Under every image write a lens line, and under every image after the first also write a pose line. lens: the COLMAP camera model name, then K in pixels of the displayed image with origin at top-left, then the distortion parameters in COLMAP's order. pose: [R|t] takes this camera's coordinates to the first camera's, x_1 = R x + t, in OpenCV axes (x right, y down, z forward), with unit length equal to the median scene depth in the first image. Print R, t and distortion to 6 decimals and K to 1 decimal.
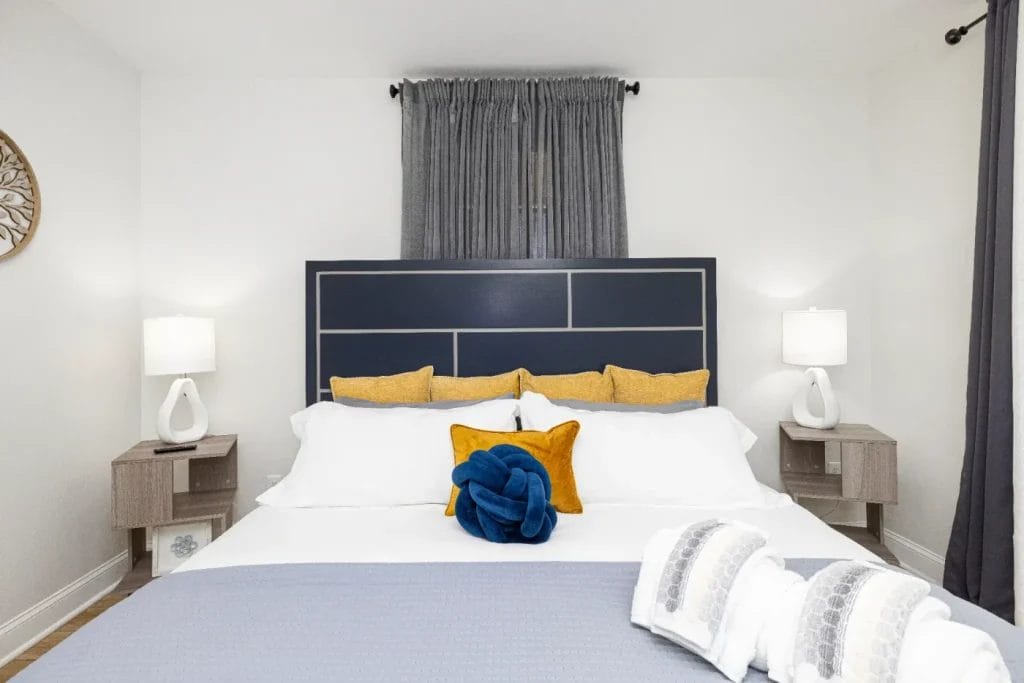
lens RADIAL K [[485.0, 0, 508.9], [0, 485.0, 331.3], [0, 0, 1]] dist [-0.018888, -0.000120]
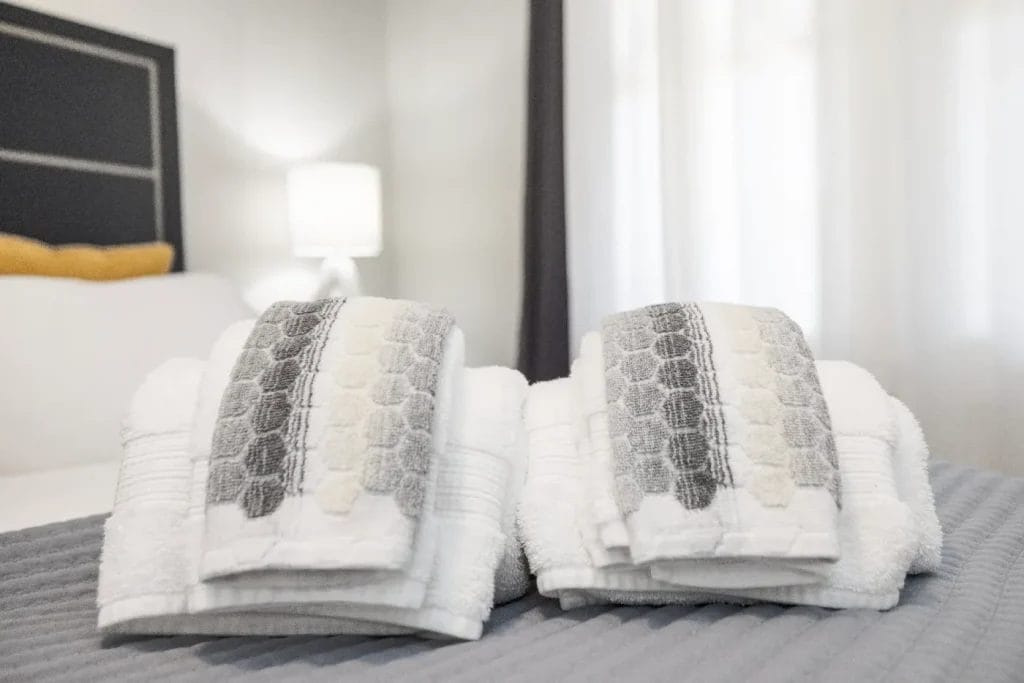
lens RADIAL K [[743.8, 0, 512.0], [0, 743.8, 341.5], [0, 0, 1]] dist [-0.002353, -0.001315]
pose [[0.627916, -0.005461, 0.778262, 0.074531], [-0.001949, 0.999961, 0.008589, 0.462794], [-0.778278, -0.006910, 0.627881, 0.581900]]
